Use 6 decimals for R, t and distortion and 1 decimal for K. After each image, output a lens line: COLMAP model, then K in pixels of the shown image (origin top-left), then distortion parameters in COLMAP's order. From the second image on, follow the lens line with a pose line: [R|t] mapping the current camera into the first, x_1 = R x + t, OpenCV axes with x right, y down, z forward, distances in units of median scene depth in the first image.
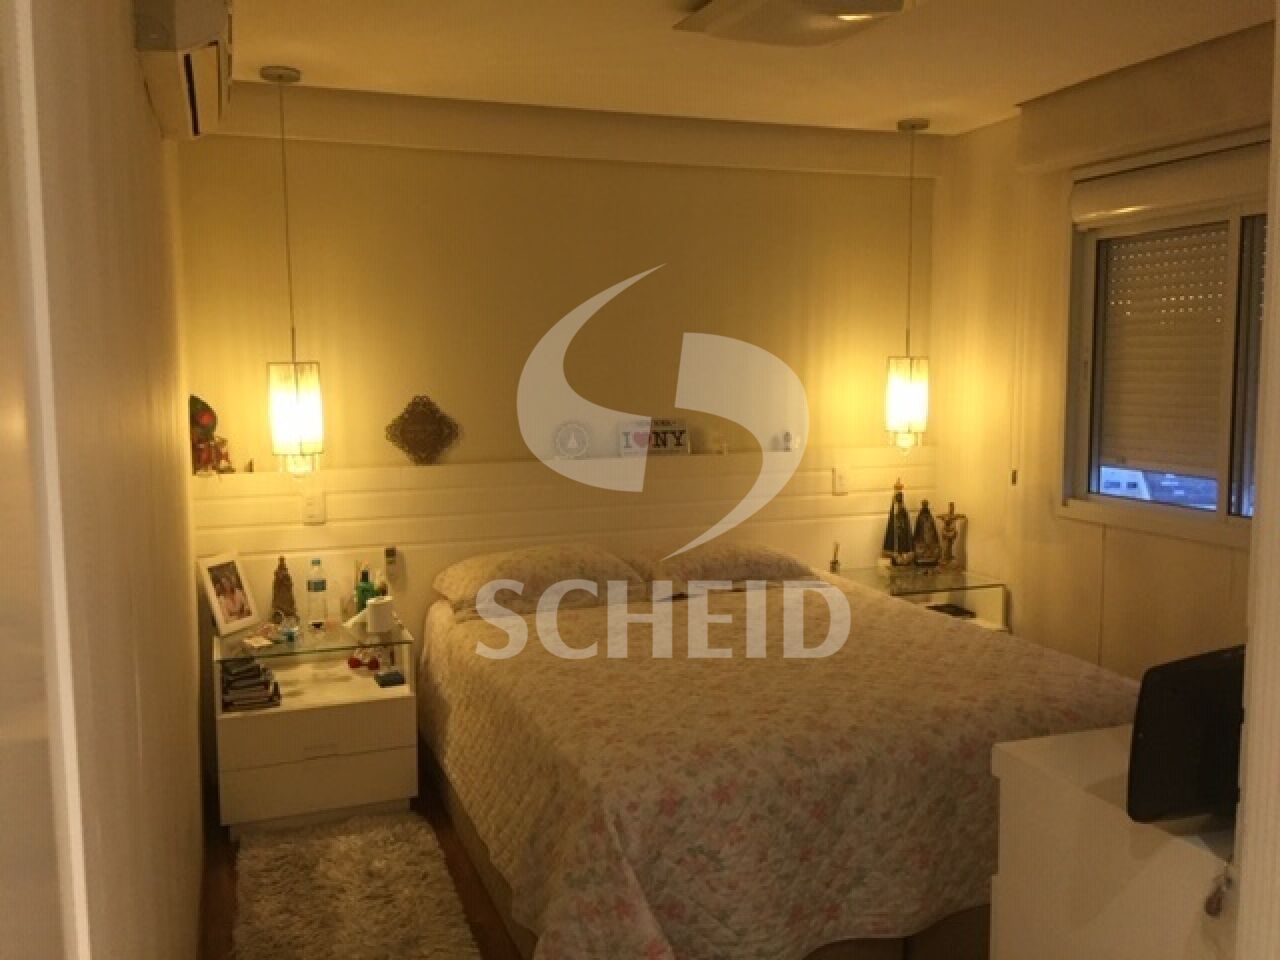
lens RADIAL K [[1093.9, 0, 640.0], [0, 1093.9, 480.0], [0, 0, 1]] dist [0.076983, -0.113297]
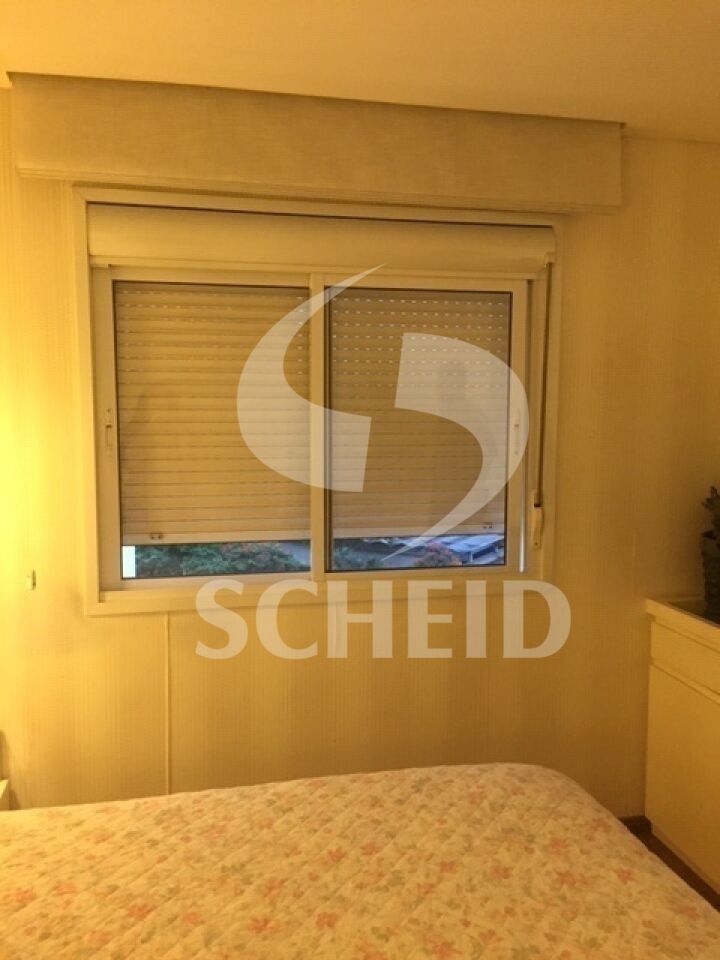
lens RADIAL K [[820.4, 0, 364.0], [0, 820.4, 477.7], [0, 0, 1]] dist [0.076983, -0.113297]
pose [[0.139370, -0.082931, 0.986762, -0.189745], [0.101413, 0.992443, 0.069085, -0.092819], [-0.985034, 0.090442, 0.146727, 0.735600]]
